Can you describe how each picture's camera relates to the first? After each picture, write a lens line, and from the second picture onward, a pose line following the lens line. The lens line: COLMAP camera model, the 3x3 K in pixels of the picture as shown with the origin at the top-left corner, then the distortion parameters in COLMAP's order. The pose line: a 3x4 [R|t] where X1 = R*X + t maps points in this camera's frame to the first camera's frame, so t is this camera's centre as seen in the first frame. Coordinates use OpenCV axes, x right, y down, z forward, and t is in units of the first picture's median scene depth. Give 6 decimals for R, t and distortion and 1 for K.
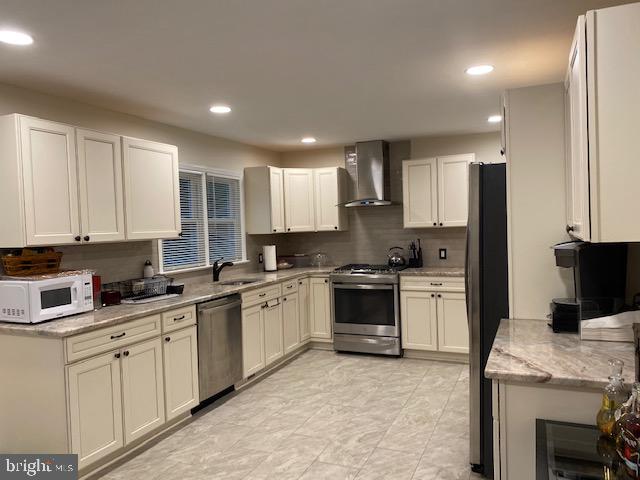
lens RADIAL K [[489.4, 0, 315.9], [0, 489.4, 242.4], [0, 0, 1]] dist [0.051286, -0.008161]
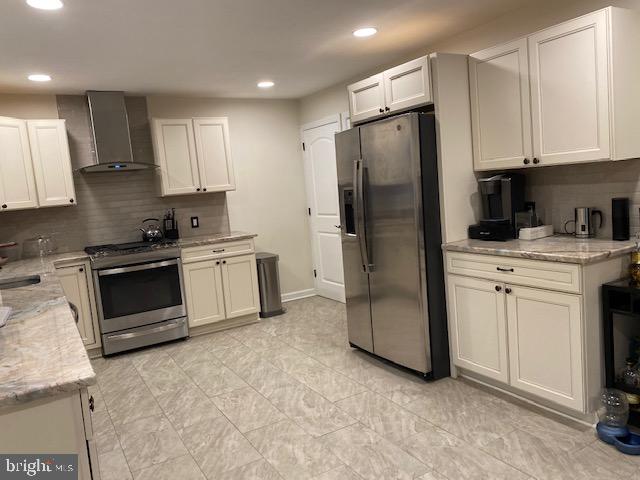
lens RADIAL K [[489.4, 0, 315.5], [0, 489.4, 235.6], [0, 0, 1]] dist [0.051286, -0.008161]
pose [[0.604076, -0.105176, 0.789956, -0.412234], [0.094839, 0.993696, 0.059779, 0.016794], [-0.791263, 0.038808, 0.610243, 0.276241]]
